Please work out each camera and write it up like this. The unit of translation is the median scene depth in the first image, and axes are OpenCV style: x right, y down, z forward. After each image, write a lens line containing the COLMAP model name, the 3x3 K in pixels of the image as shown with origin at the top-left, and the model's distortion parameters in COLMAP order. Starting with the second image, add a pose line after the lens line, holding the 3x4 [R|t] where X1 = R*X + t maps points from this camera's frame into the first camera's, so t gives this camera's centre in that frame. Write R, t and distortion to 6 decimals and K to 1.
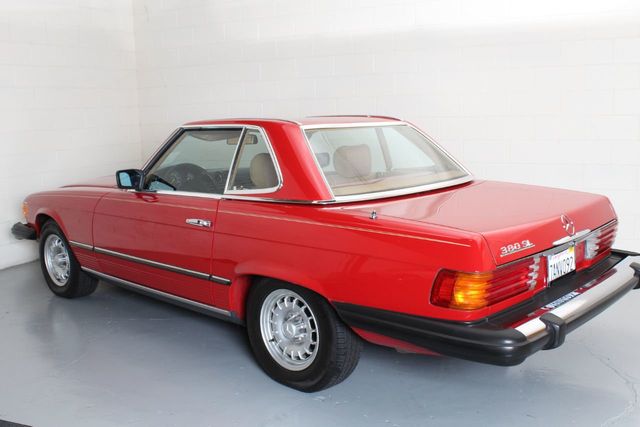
lens RADIAL K [[652.7, 0, 315.9], [0, 652.7, 216.8], [0, 0, 1]] dist [-0.069350, 0.000000]
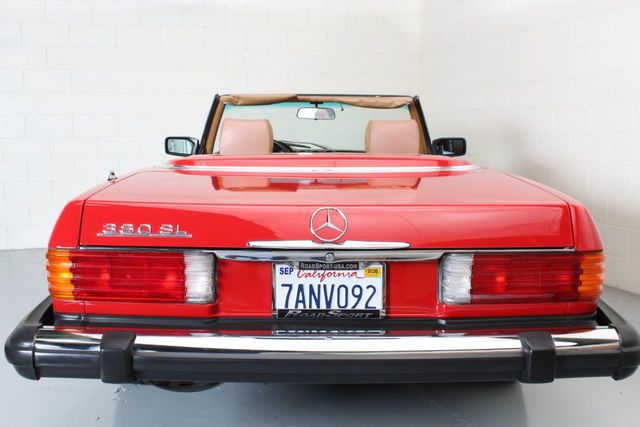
lens RADIAL K [[700.4, 0, 319.9], [0, 700.4, 194.1], [0, 0, 1]] dist [-0.064872, 0.000000]
pose [[0.696549, 0.089742, -0.711875, 0.768054], [-0.136491, 0.990603, -0.008673, -0.007059], [0.704407, 0.103206, 0.702253, 0.495897]]
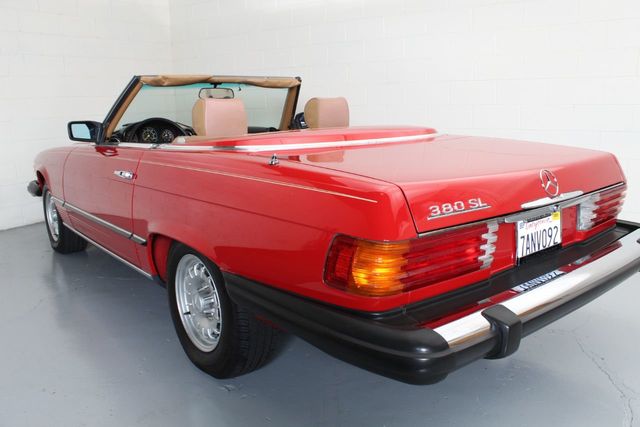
lens RADIAL K [[538.1, 0, 322.9], [0, 538.1, 213.3], [0, 0, 1]] dist [-0.121547, 0.067370]
pose [[0.992105, 0.029455, -0.121900, 0.190438], [-0.024612, 0.998854, 0.041049, 0.027017], [0.122970, -0.037725, 0.991693, 0.337745]]
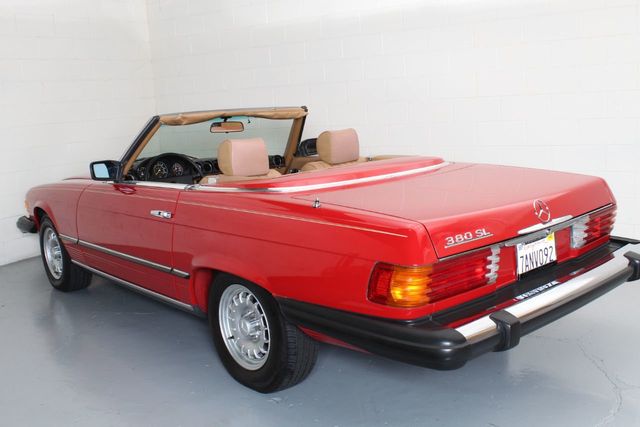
lens RADIAL K [[652.7, 0, 320.0], [0, 652.7, 205.8], [0, 0, 1]] dist [-0.069350, 0.000000]
pose [[0.995366, -0.016532, -0.094722, 0.155244], [0.016651, 0.999861, 0.000465, 0.000170], [0.094701, -0.002040, 0.995504, 0.070826]]
